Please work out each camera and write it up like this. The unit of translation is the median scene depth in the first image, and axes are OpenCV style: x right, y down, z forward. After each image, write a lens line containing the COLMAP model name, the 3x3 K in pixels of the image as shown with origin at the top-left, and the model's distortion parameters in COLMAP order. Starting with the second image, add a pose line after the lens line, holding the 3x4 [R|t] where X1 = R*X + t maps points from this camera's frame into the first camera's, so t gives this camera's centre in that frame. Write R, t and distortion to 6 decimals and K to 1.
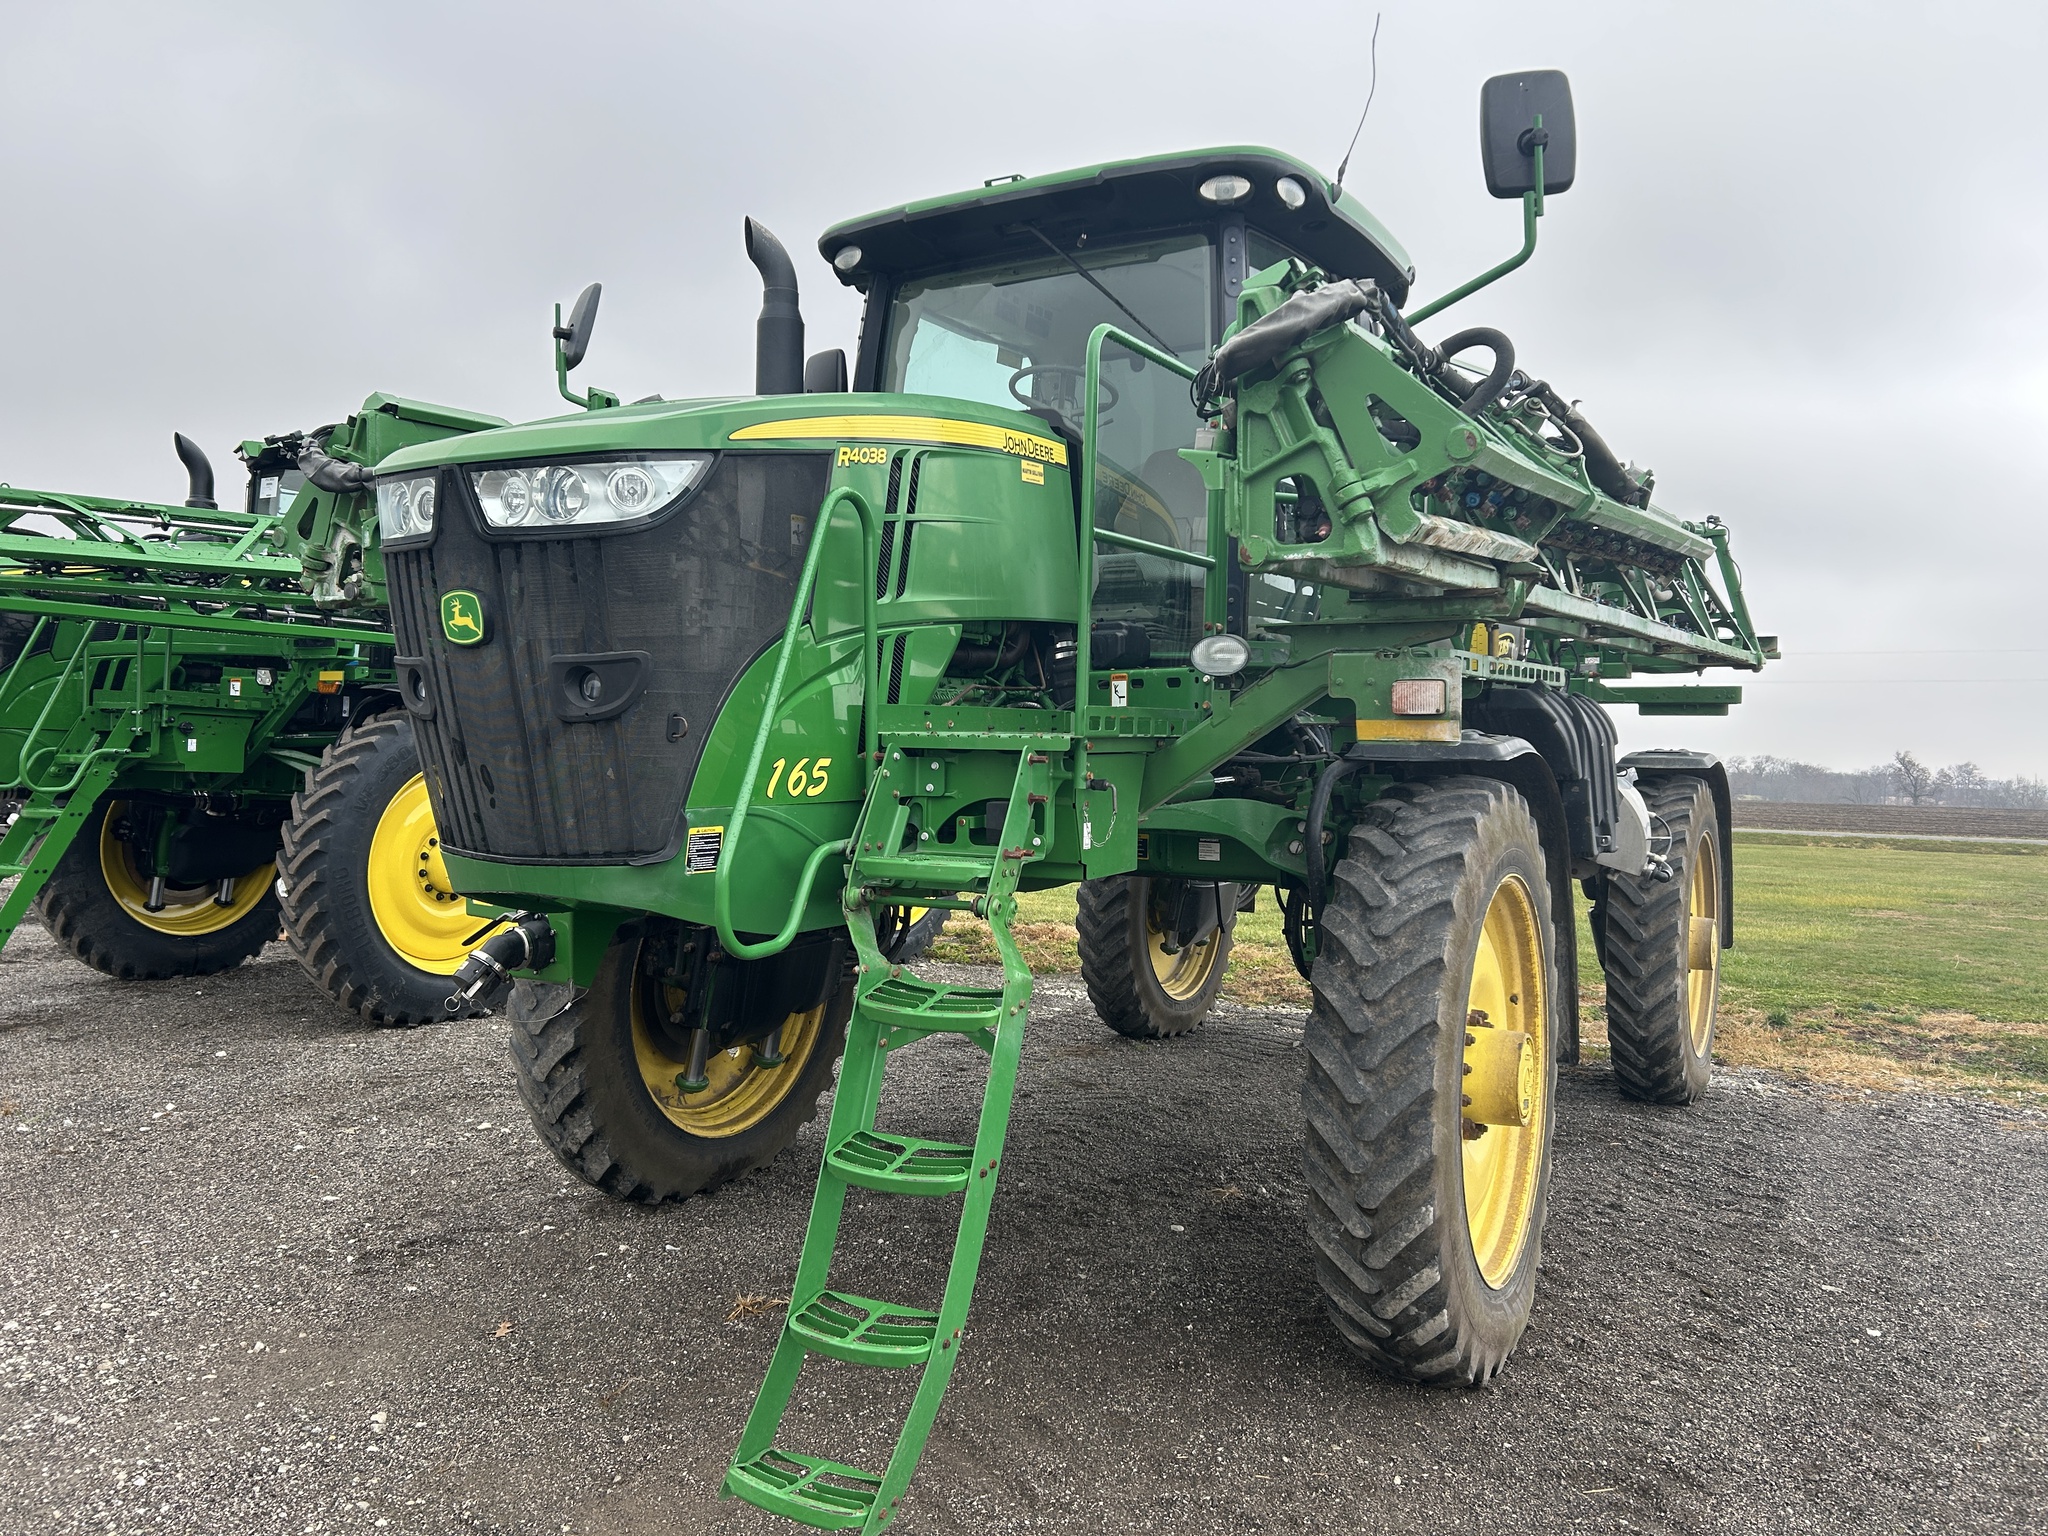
lens RADIAL K [[1545.0, 0, 1024.0], [0, 1545.0, 768.0], [0, 0, 1]] dist [0.076016, -0.082737]
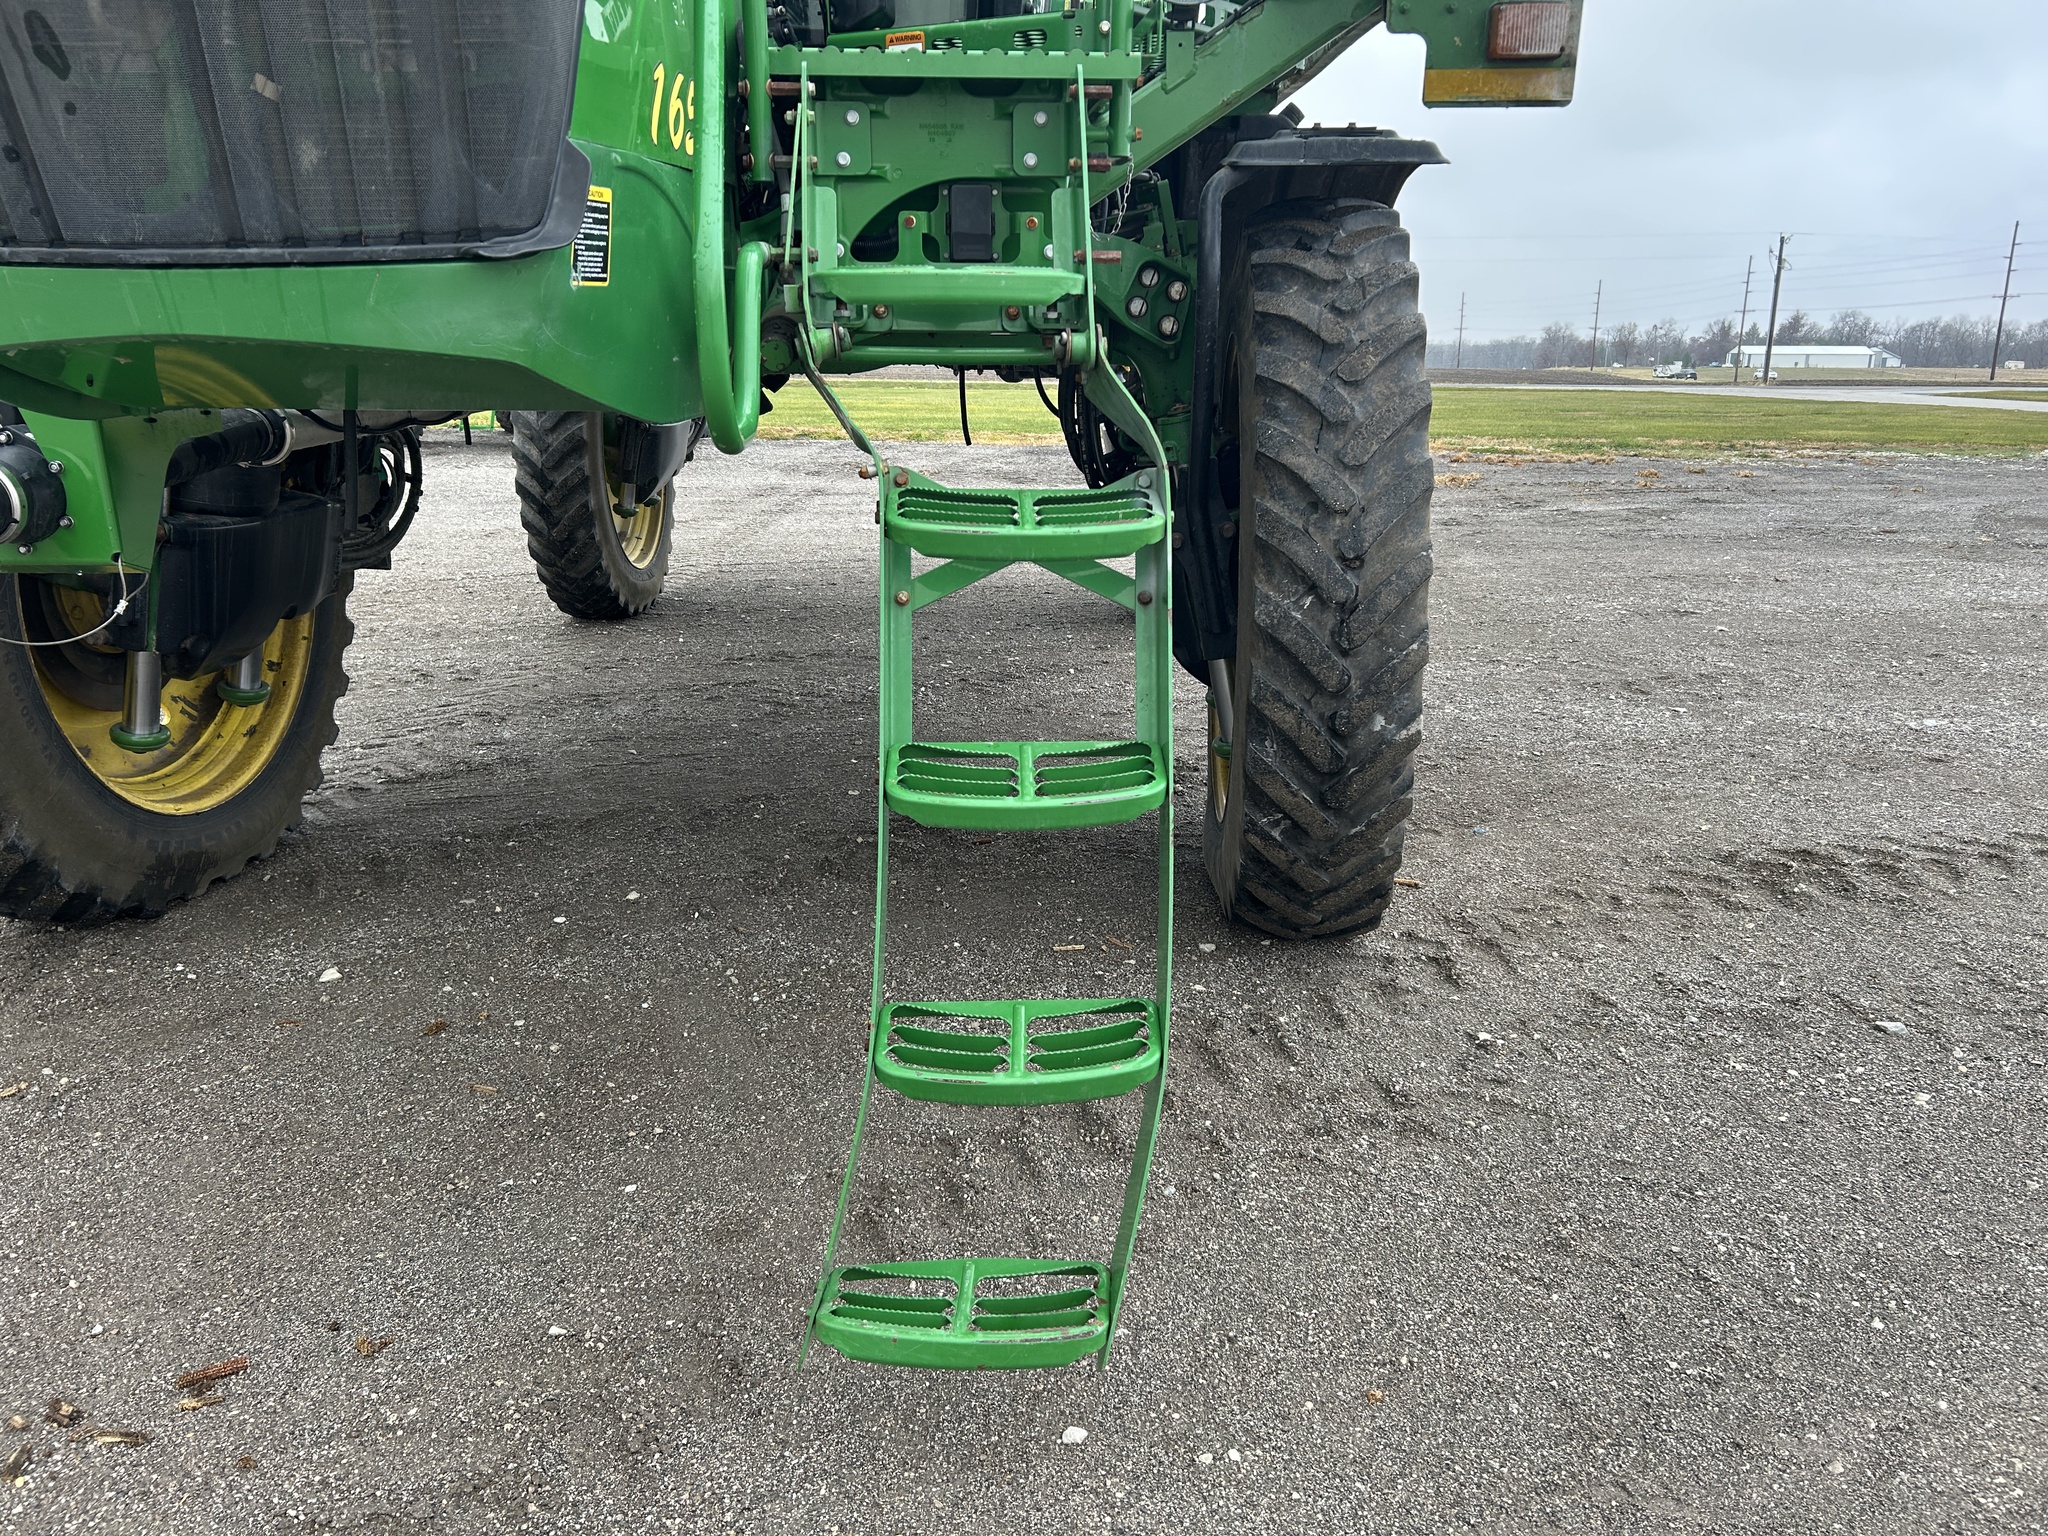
lens RADIAL K [[1568.8, 0, 1028.2], [0, 1568.8, 737.5], [0, 0, 1]] dist [0.074281, -0.084831]
pose [[0.871174, -0.143894, 0.469415, -0.306752], [0.025900, 0.968226, 0.248731, 0.076065], [-0.490291, -0.204530, 0.847220, 0.422258]]
